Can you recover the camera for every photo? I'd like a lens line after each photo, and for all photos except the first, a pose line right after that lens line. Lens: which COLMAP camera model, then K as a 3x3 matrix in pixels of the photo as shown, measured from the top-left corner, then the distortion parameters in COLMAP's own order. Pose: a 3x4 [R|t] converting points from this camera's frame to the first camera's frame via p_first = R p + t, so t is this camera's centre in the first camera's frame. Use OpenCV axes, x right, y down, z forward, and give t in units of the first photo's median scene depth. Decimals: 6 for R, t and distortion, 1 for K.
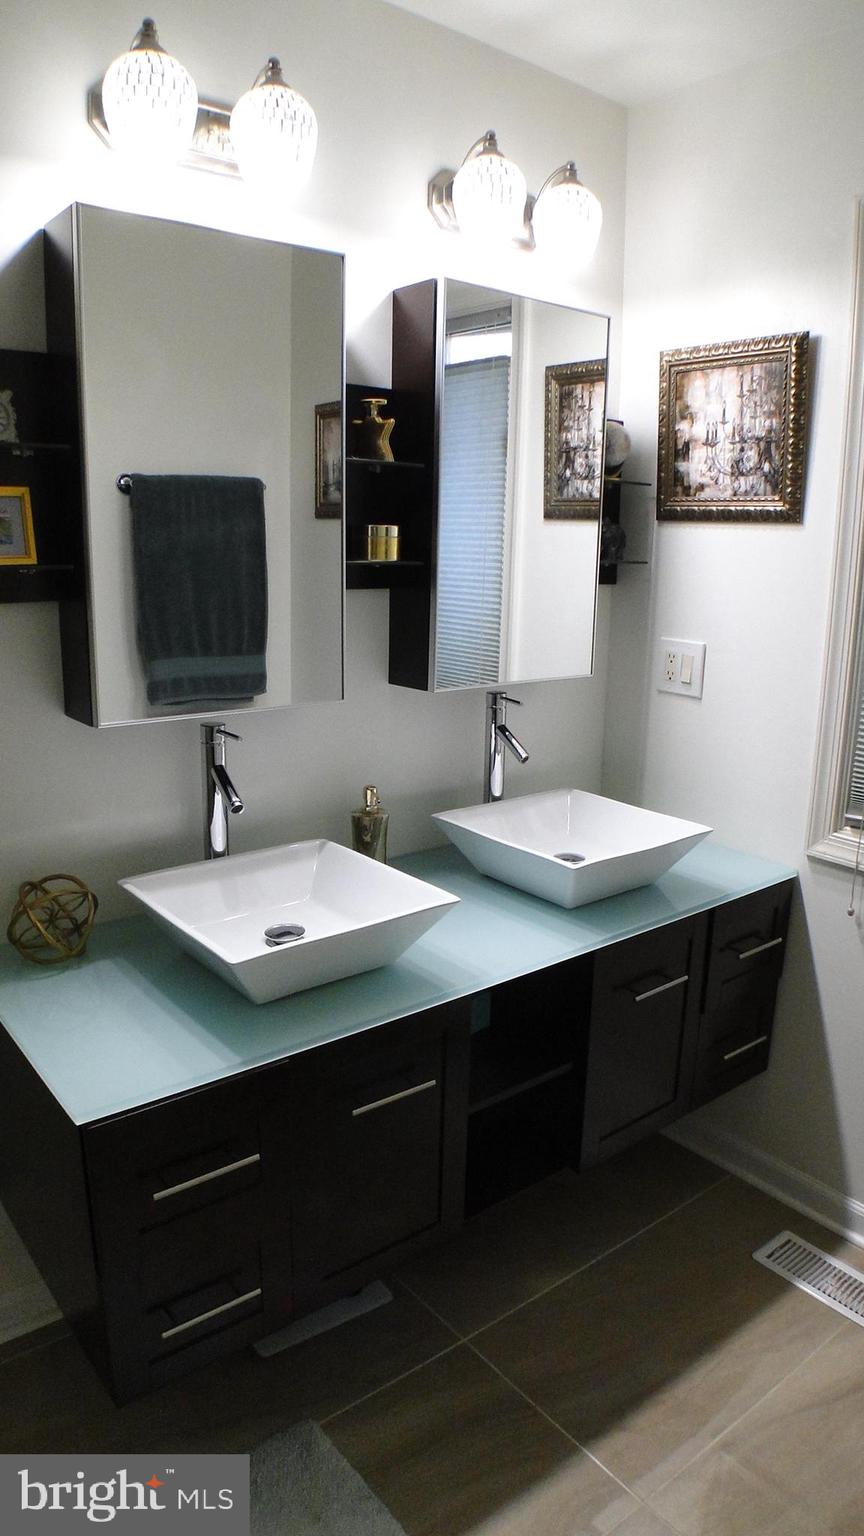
lens RADIAL K [[992.6, 0, 397.7], [0, 992.6, 770.1], [0, 0, 1]] dist [-0.109915, 0.007262]
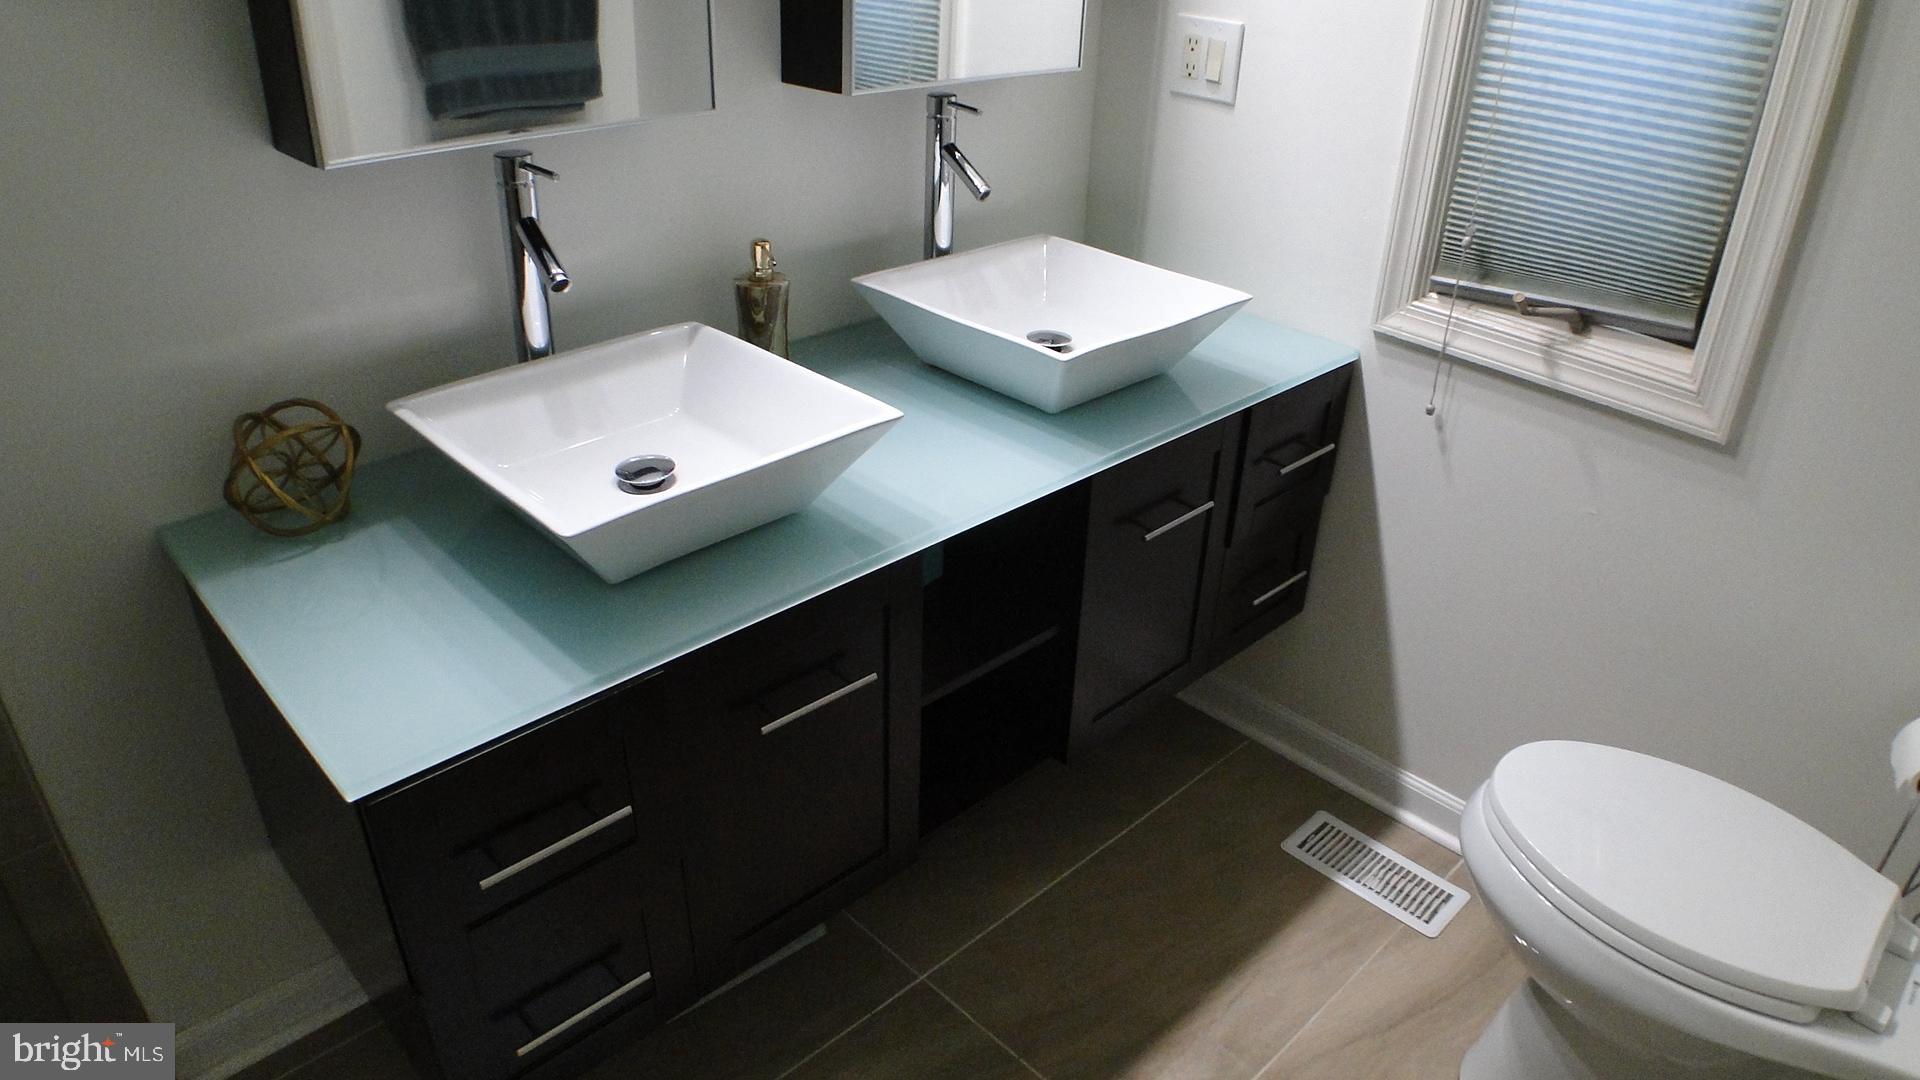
lens RADIAL K [[1240.8, 0, 960.0], [0, 1240.8, 540.0], [0, 0, 1]] dist [-0.109915, 0.007262]
pose [[0.991090, -0.046710, 0.124733, -0.007054], [0.010952, 0.961898, 0.273190, -0.015654], [-0.132741, -0.269390, 0.953839, 0.132892]]
